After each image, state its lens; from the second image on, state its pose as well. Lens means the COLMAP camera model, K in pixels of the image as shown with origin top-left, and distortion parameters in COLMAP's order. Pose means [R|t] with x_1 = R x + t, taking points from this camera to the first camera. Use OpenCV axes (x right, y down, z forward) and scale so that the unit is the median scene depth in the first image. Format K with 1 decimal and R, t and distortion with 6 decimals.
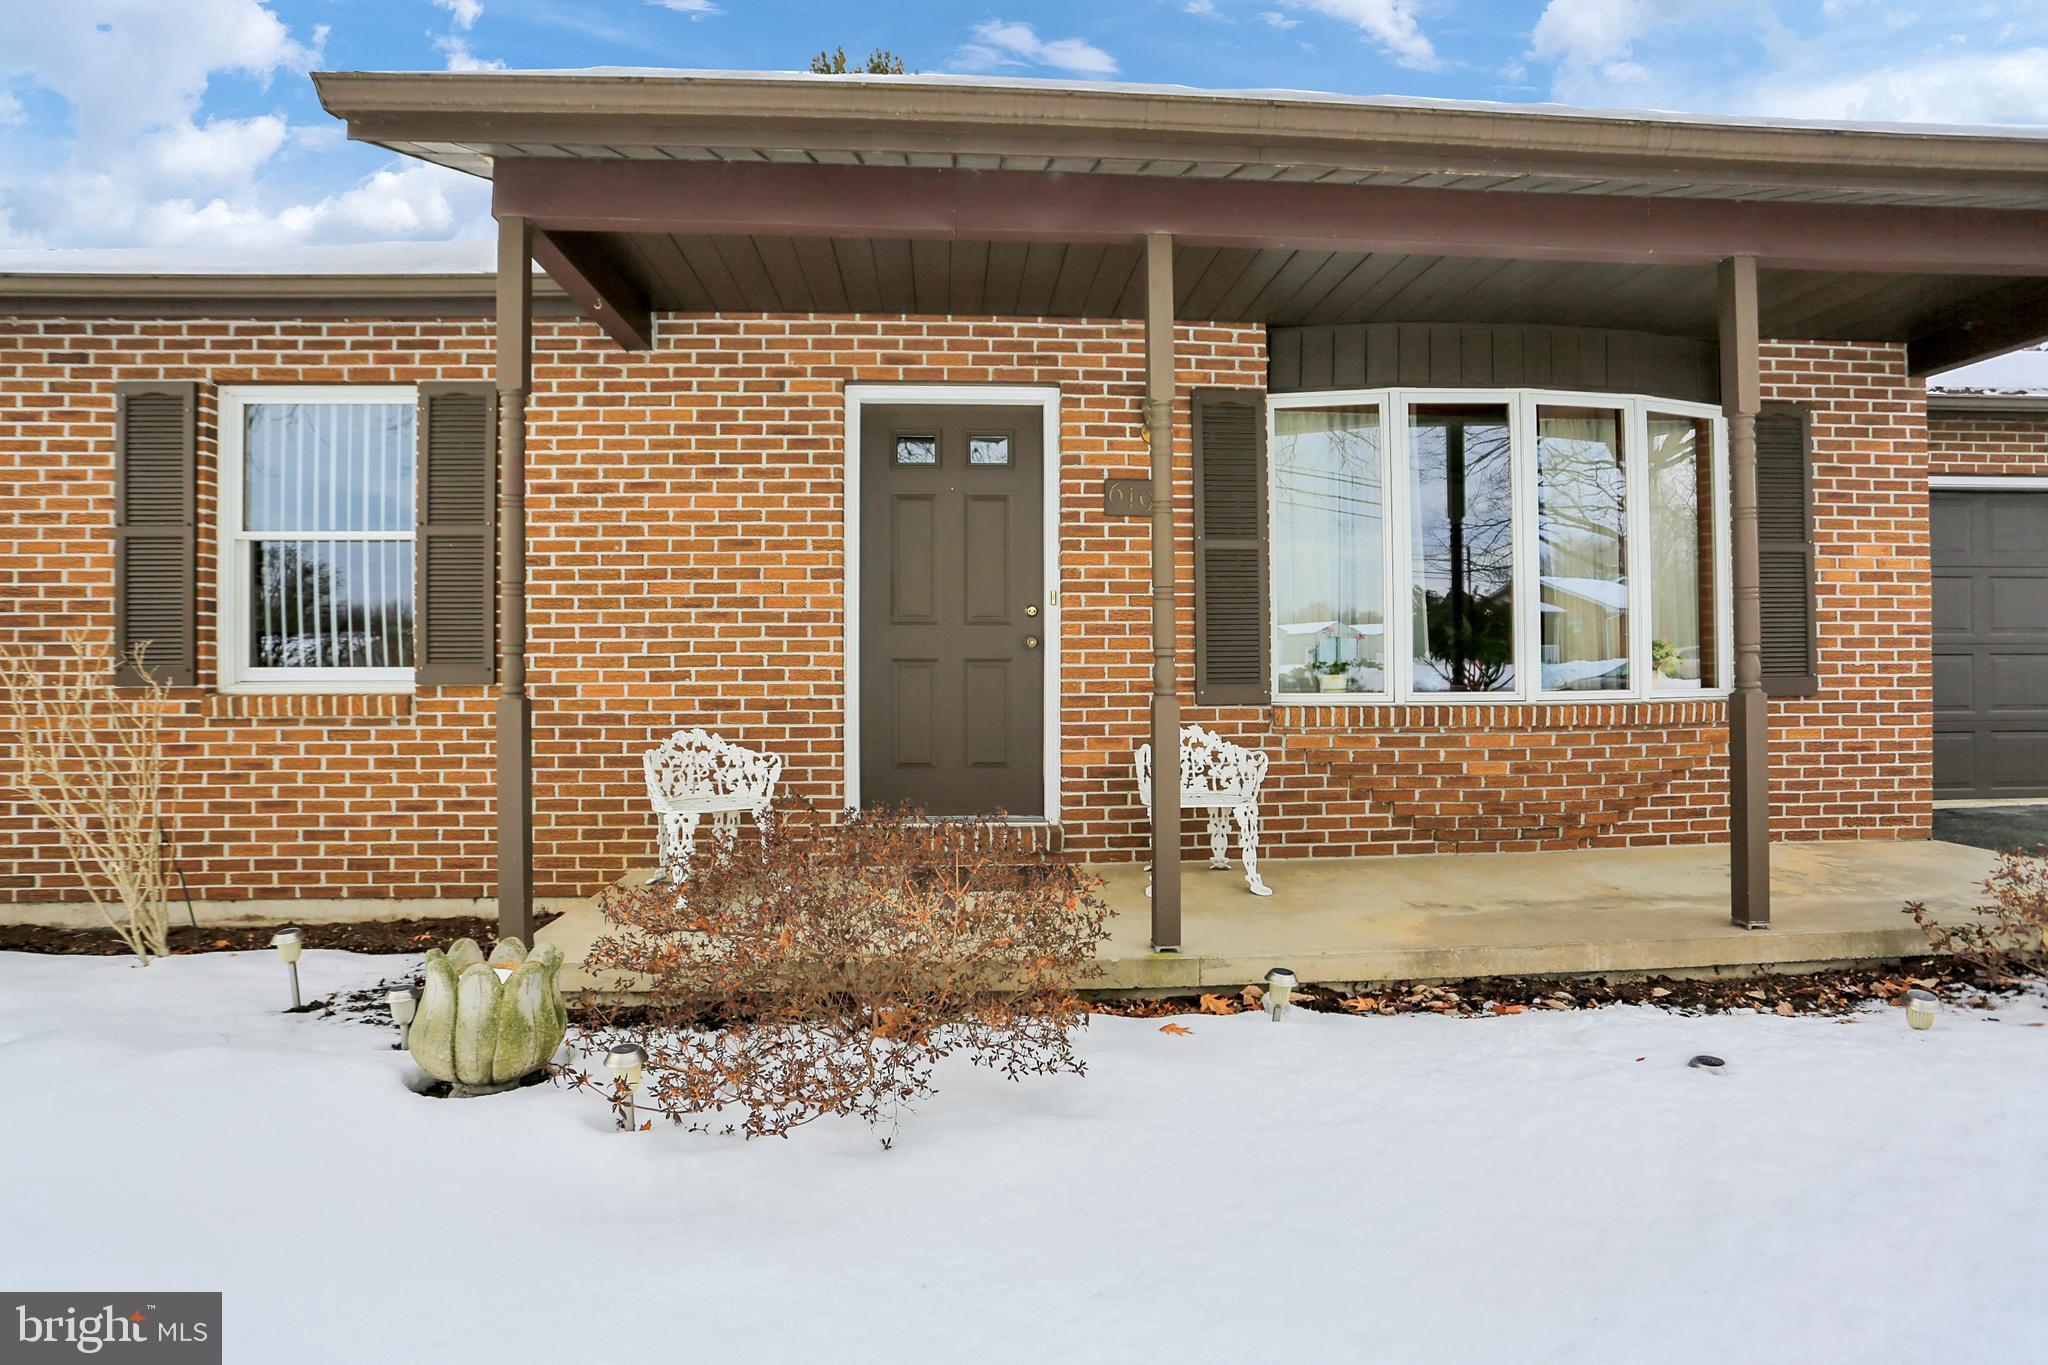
lens RADIAL K [[1004.4, 0, 1014.4], [0, 1004.4, 678.7], [0, 0, 1]] dist [-0.077725, 0.035384]
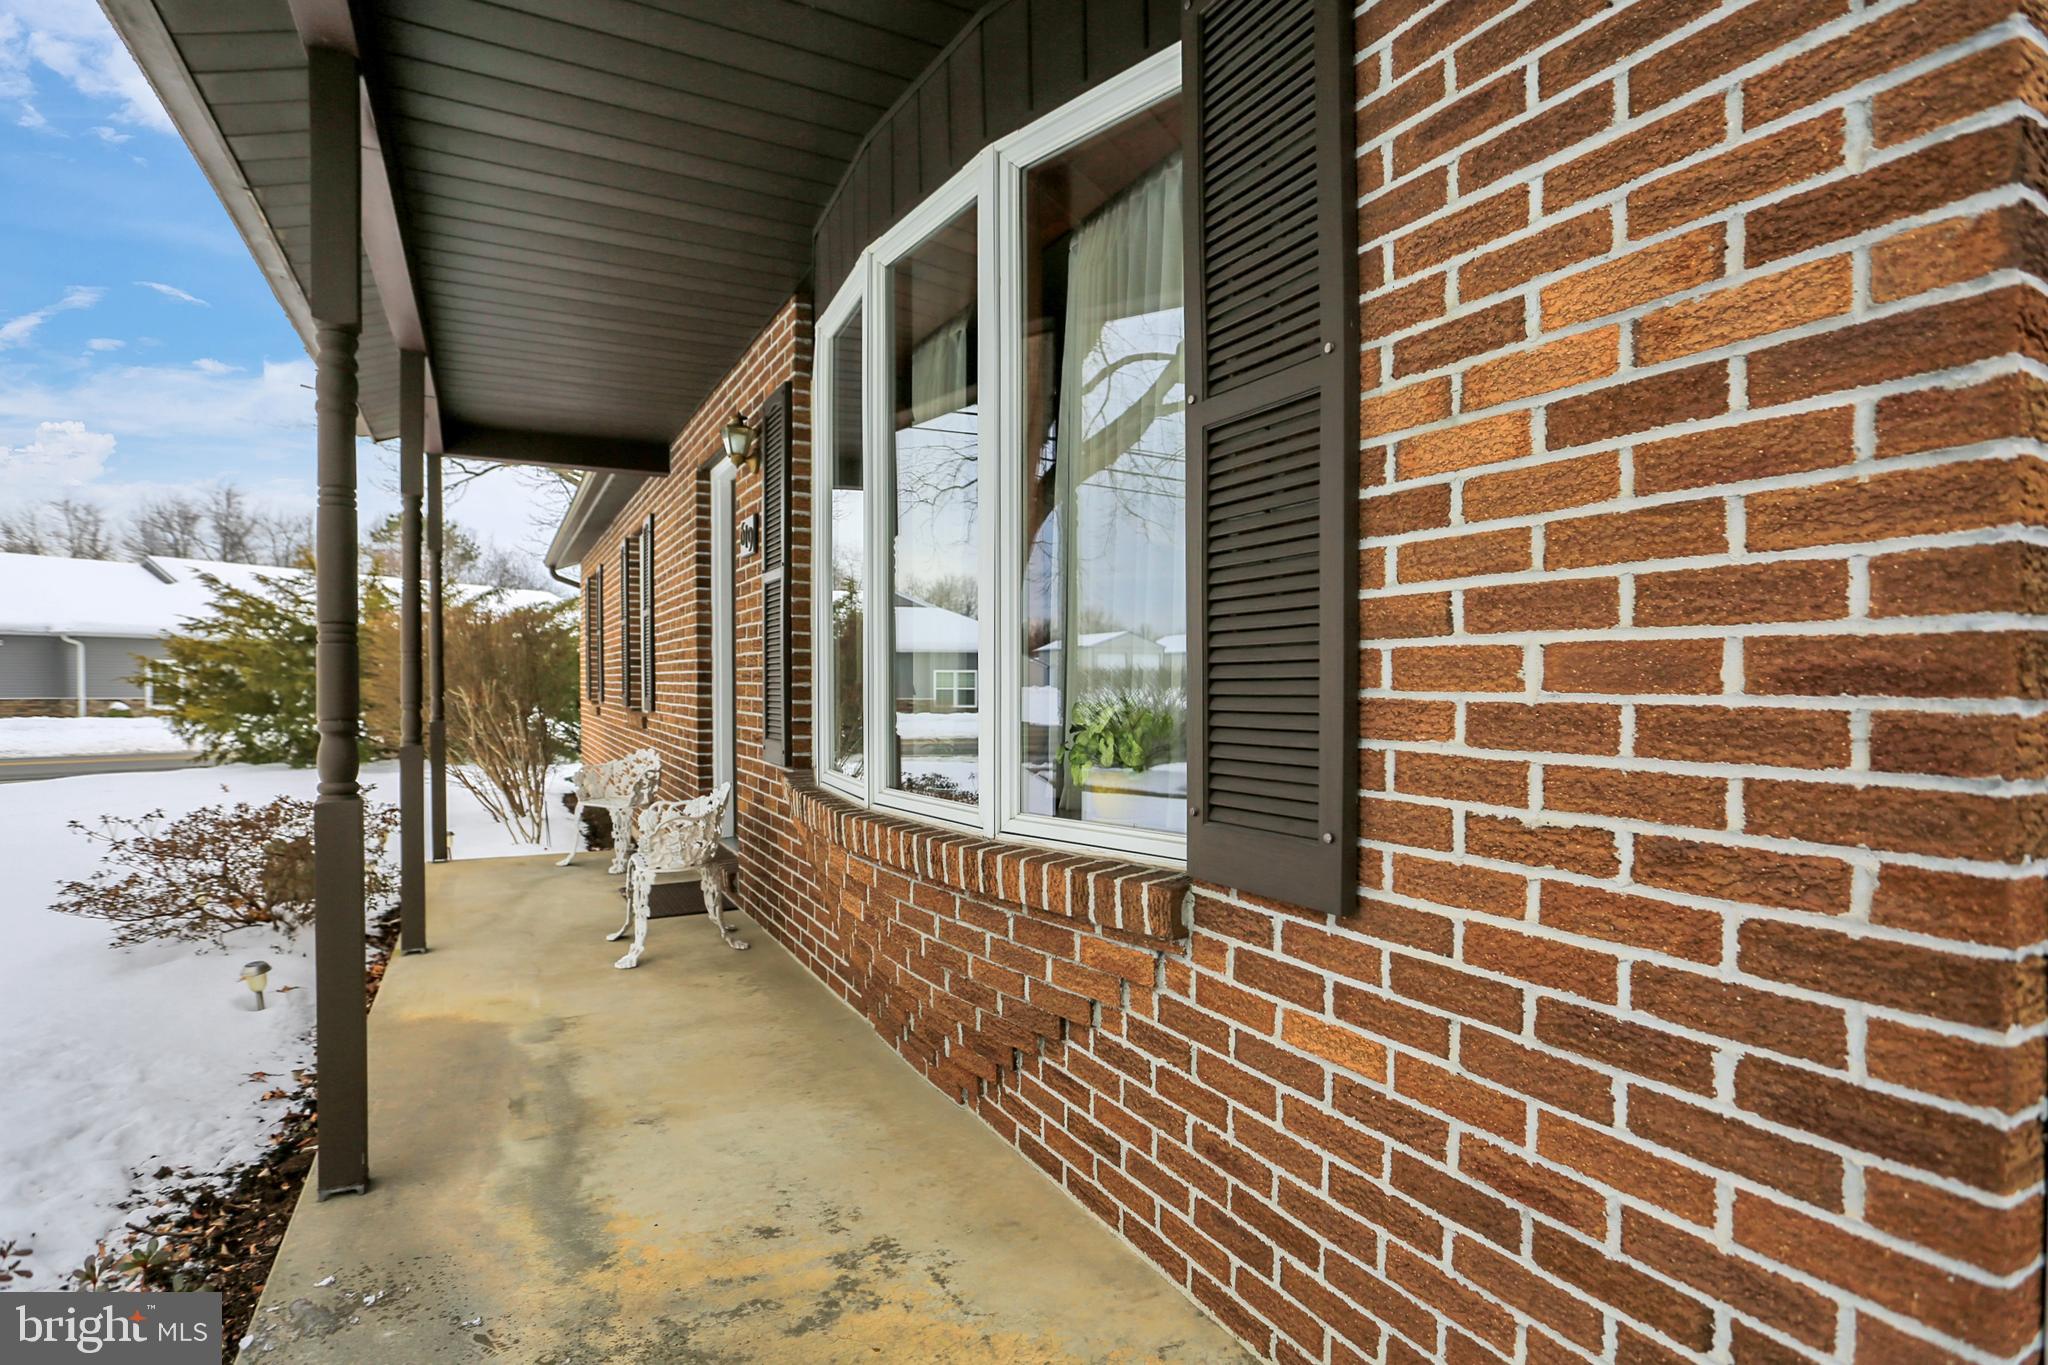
lens RADIAL K [[1004.4, 0, 1014.4], [0, 1004.4, 678.7], [0, 0, 1]] dist [-0.077725, 0.035384]
pose [[0.419638, 0.006042, -0.907671, 1.035457], [0.014966, 0.999796, 0.013574, -0.053519], [0.907568, -0.019280, 0.419462, 0.799860]]
